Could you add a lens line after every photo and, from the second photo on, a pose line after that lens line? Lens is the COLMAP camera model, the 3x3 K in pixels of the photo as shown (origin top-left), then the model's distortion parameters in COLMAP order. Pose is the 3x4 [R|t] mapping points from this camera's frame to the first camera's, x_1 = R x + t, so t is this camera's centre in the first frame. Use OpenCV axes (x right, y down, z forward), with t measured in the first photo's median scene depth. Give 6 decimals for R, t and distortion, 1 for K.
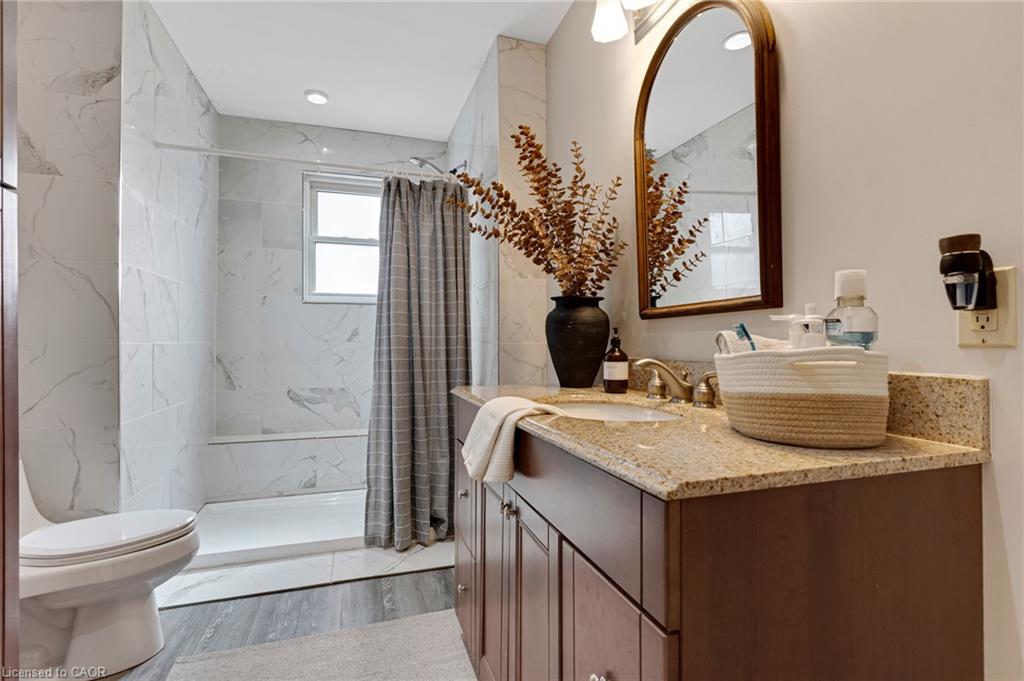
lens RADIAL K [[491.7, 0, 514.0], [0, 491.7, 337.7], [0, 0, 1]] dist [0.000857, 0.000055]
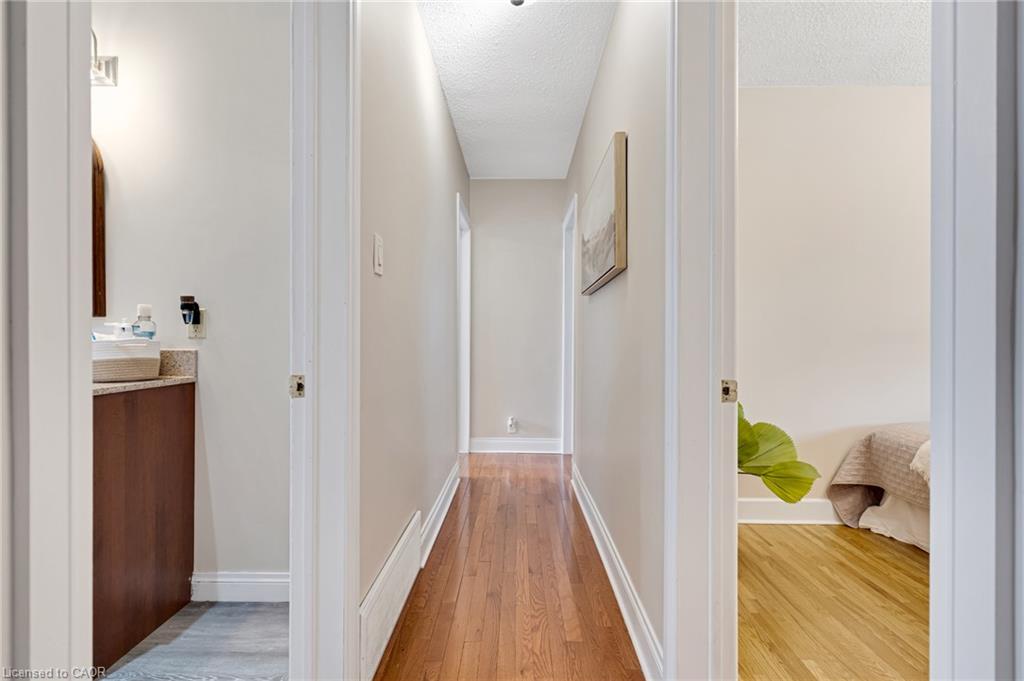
lens RADIAL K [[491.7, 0, 514.0], [0, 491.7, 337.7], [0, 0, 1]] dist [0.000857, 0.000055]
pose [[0.322829, 0.002986, 0.946453, -0.976635], [-0.013652, 0.999906, 0.001502, -0.010641], [-0.946359, -0.013406, 0.322839, -1.442043]]
